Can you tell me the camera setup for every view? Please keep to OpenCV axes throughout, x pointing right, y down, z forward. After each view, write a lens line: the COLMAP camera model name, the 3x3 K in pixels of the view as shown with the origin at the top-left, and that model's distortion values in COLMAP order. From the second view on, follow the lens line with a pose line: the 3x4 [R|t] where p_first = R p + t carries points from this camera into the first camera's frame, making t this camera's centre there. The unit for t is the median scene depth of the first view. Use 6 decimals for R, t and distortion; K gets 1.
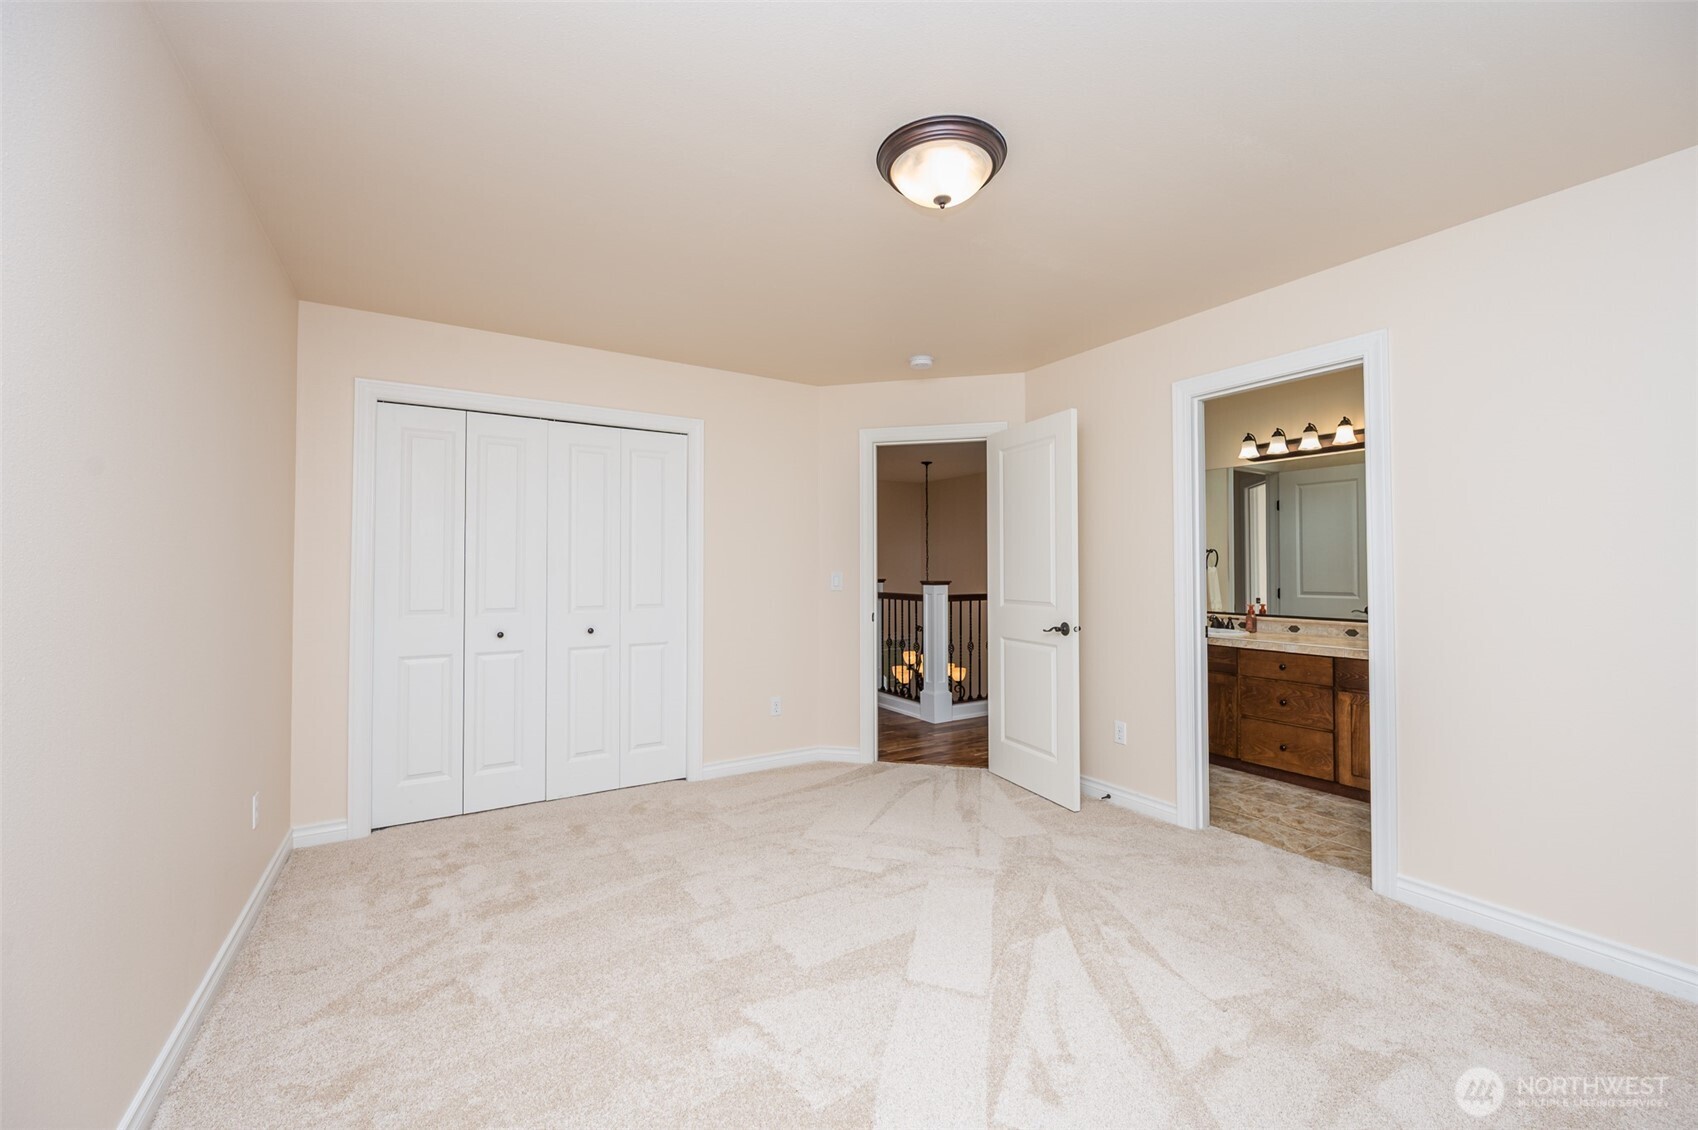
lens RADIAL K [[675.1, 0, 855.0], [0, 675.1, 568.1], [0, 0, 1]] dist [-0.005610, 0.000347]
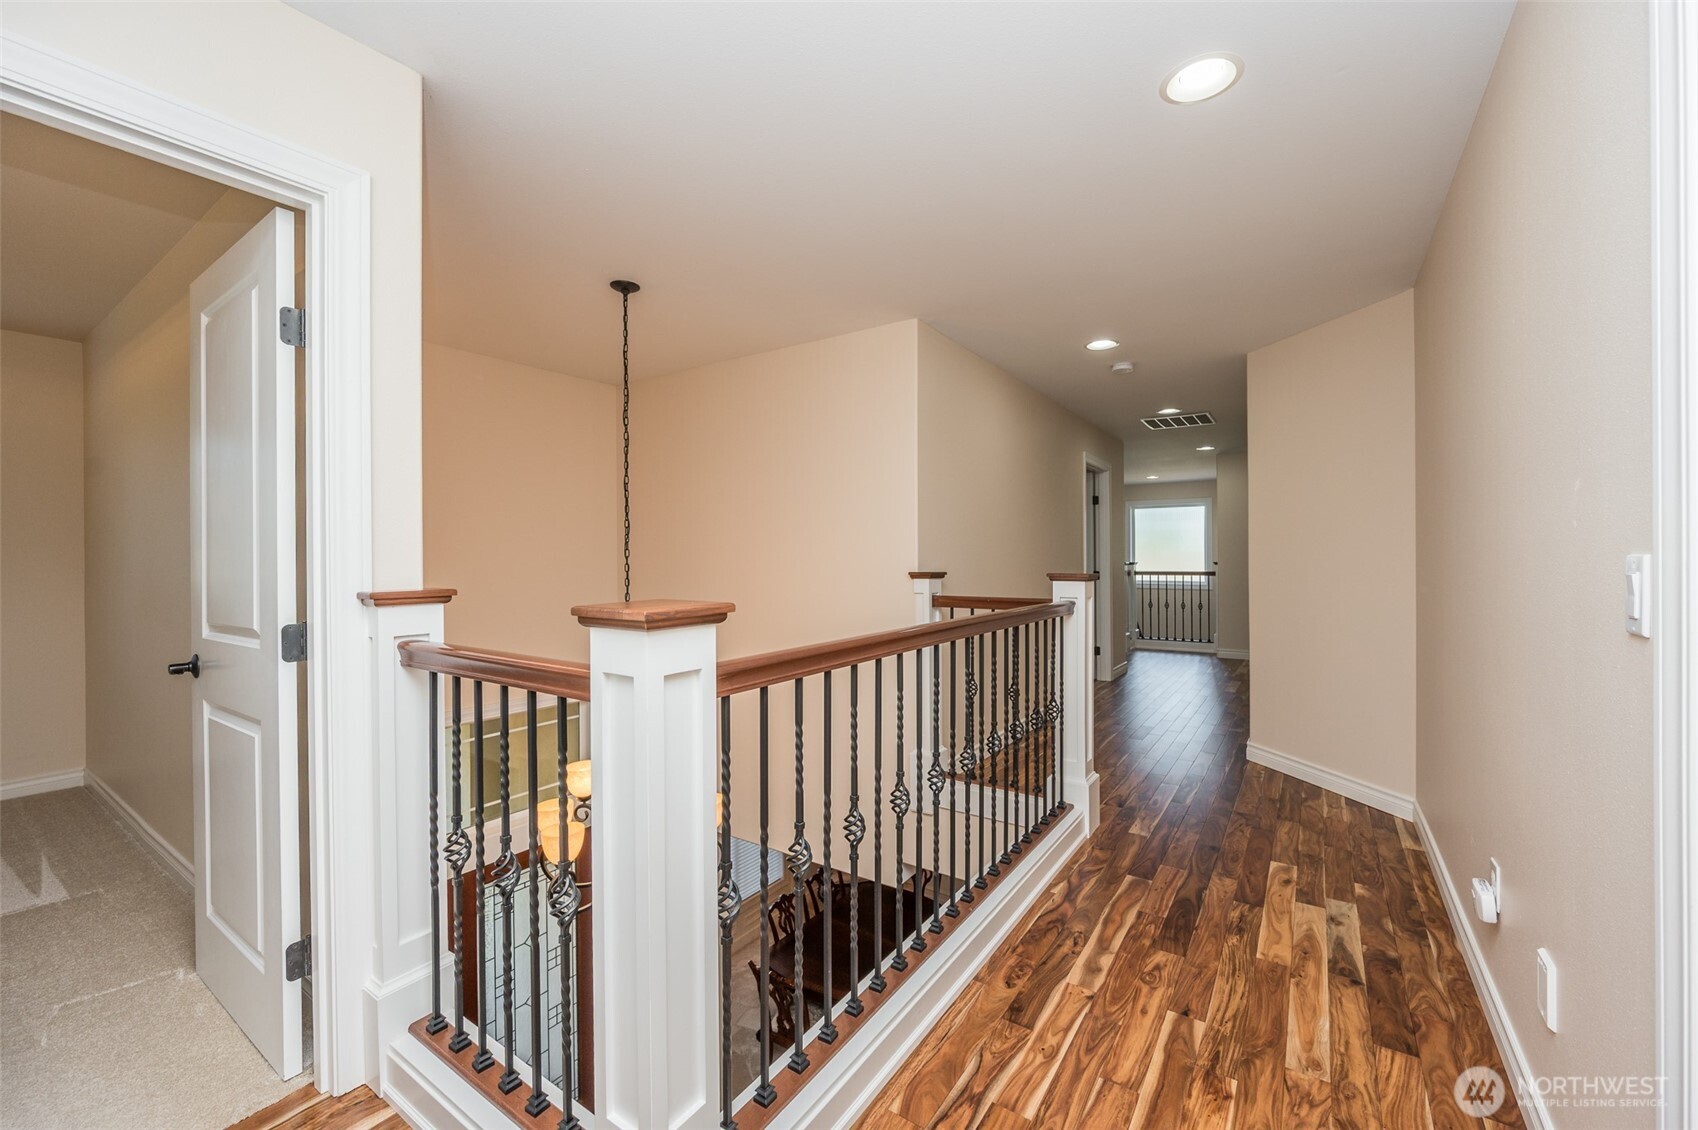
lens RADIAL K [[675.1, 0, 849.4], [0, 675.1, 576.7], [0, 0, 1]] dist [-0.005610, 0.000347]
pose [[0.917241, -0.005658, 0.398293, 0.090493], [0.000888, 0.999926, 0.012160, 0.007991], [-0.398332, -0.010800, 0.917178, 0.773131]]
